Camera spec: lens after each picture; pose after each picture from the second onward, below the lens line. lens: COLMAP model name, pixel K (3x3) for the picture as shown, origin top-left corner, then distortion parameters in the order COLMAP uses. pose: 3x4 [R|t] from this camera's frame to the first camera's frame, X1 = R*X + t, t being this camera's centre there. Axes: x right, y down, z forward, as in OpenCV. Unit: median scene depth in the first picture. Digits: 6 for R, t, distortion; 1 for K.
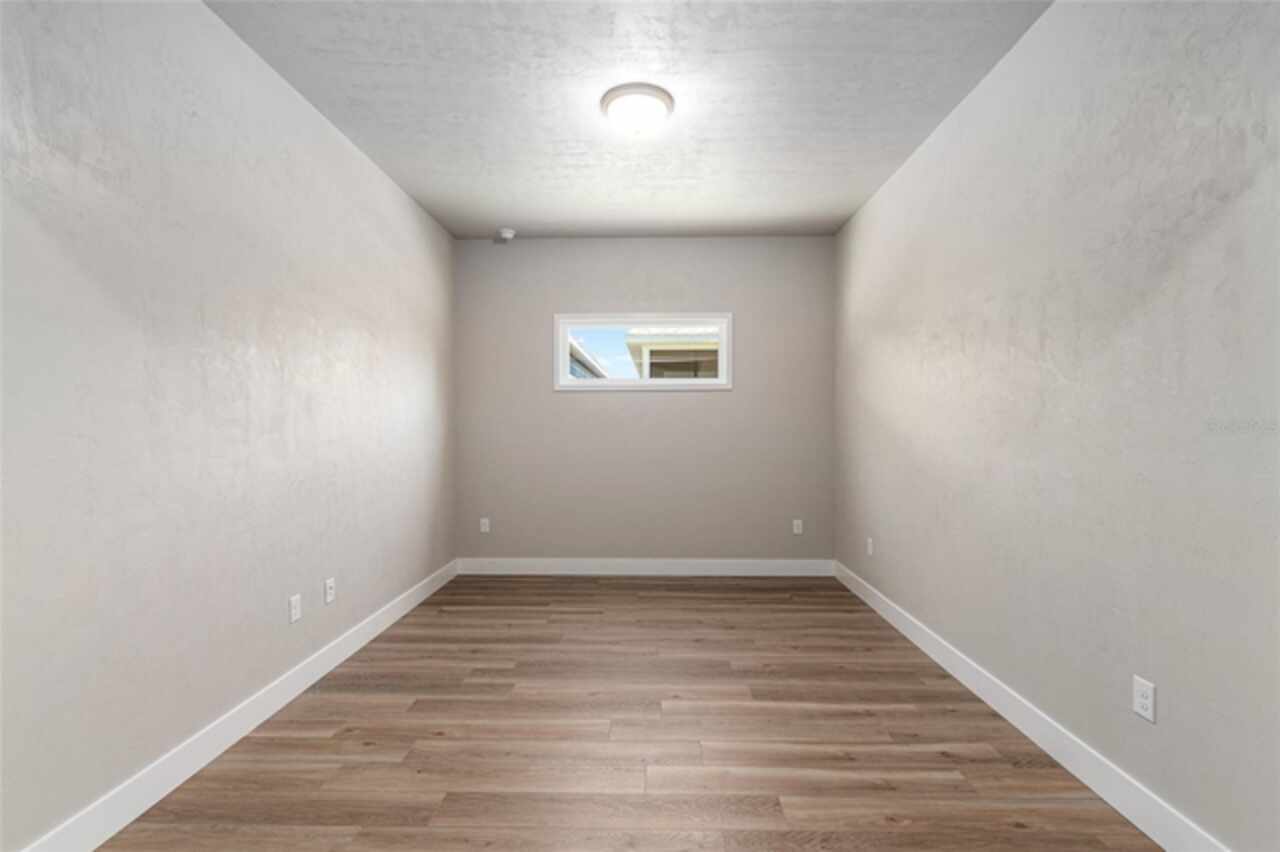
lens RADIAL K [[582.9, 0, 641.9], [0, 582.9, 425.4], [0, 0, 1]] dist [0.003855, -0.000353]
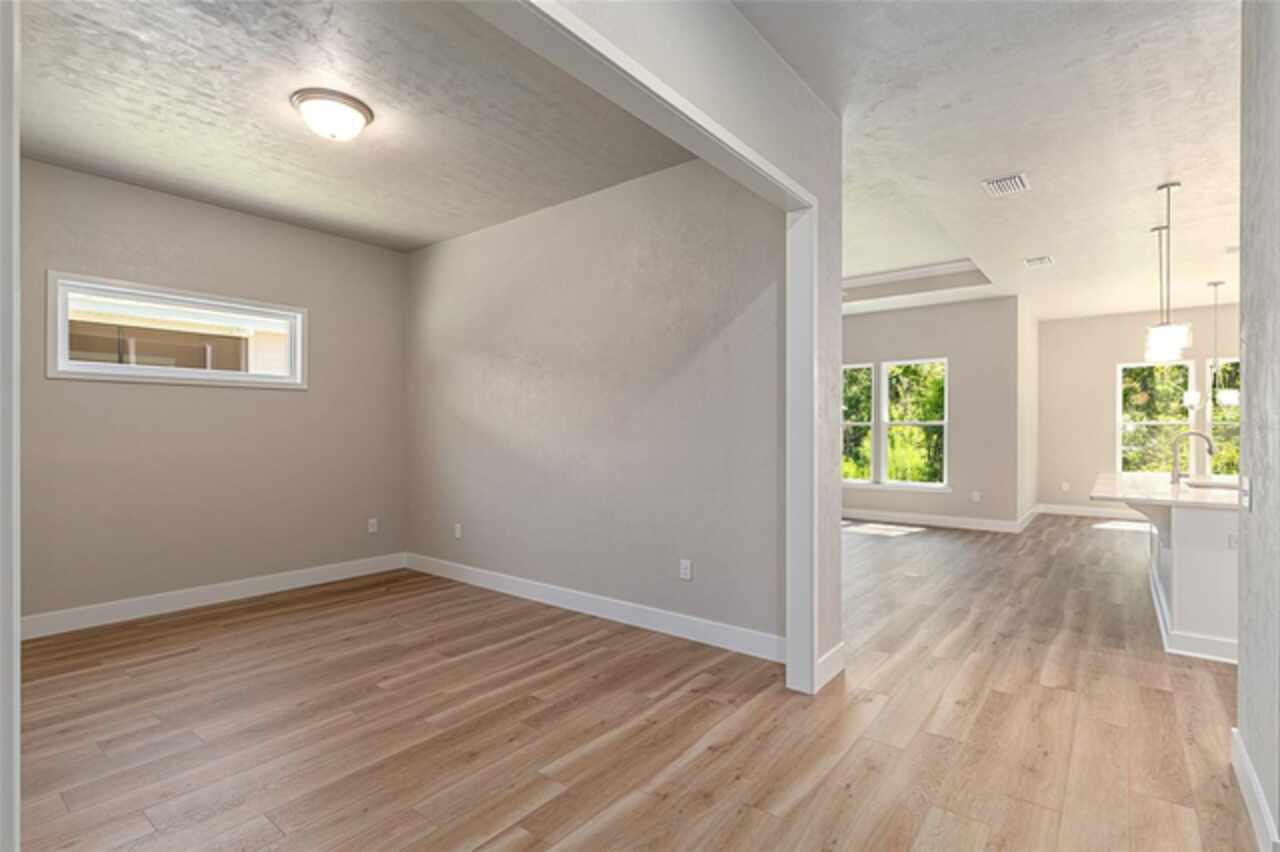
lens RADIAL K [[615.4, 0, 642.0], [0, 615.4, 429.5], [0, 0, 1]] dist [0.009401, 0.000759]
pose [[0.597798, 0.002776, 0.801642, -0.555556], [-0.004260, 0.999991, -0.000286, 0.001832], [-0.801635, -0.003244, 0.597805, -0.065017]]
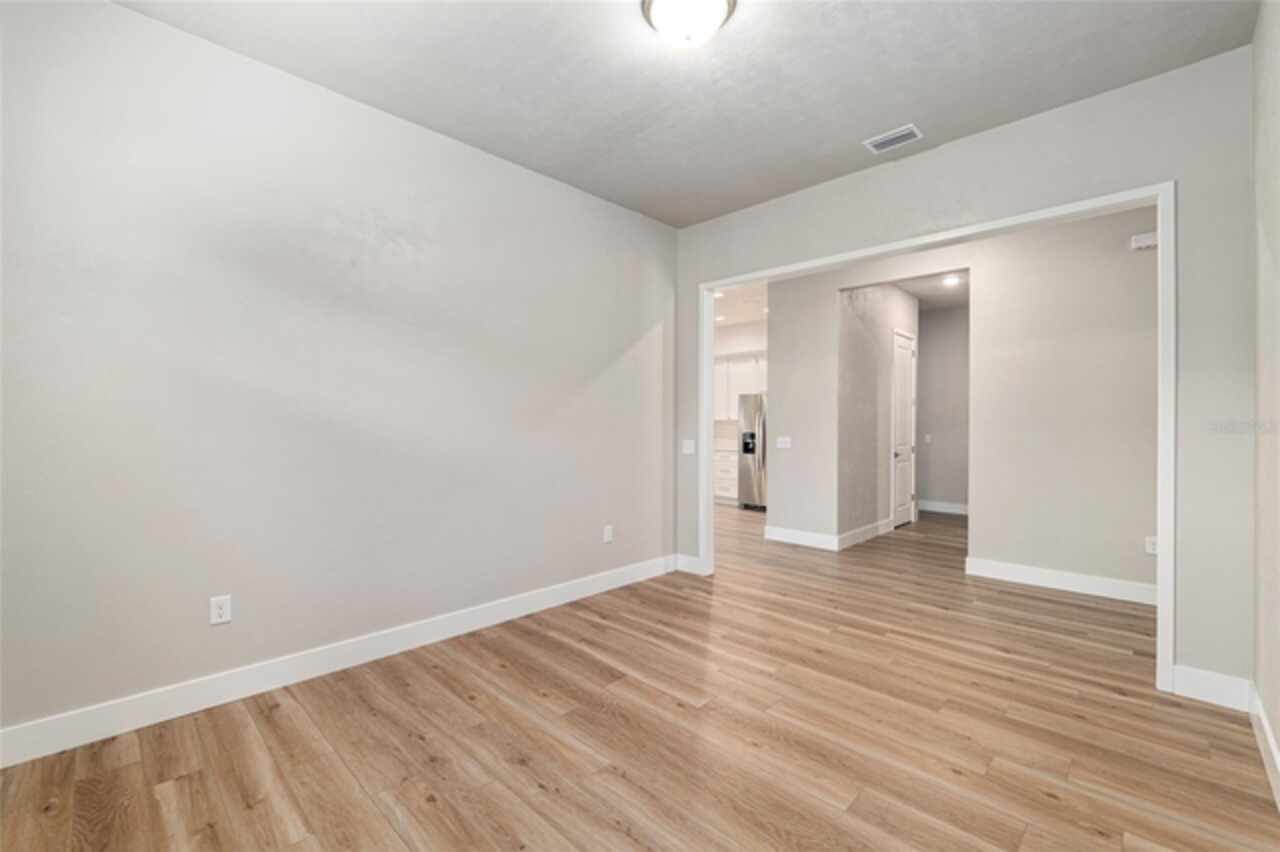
lens RADIAL K [[531.0, 0, 643.7], [0, 531.0, 426.5], [0, 0, 1]] dist [-0.002209, -0.000141]
pose [[-0.736022, 0.001411, 0.676956, -0.455394], [-0.002278, 0.999987, -0.004561, 0.023891], [-0.676953, -0.004899, -0.736010, 1.601792]]
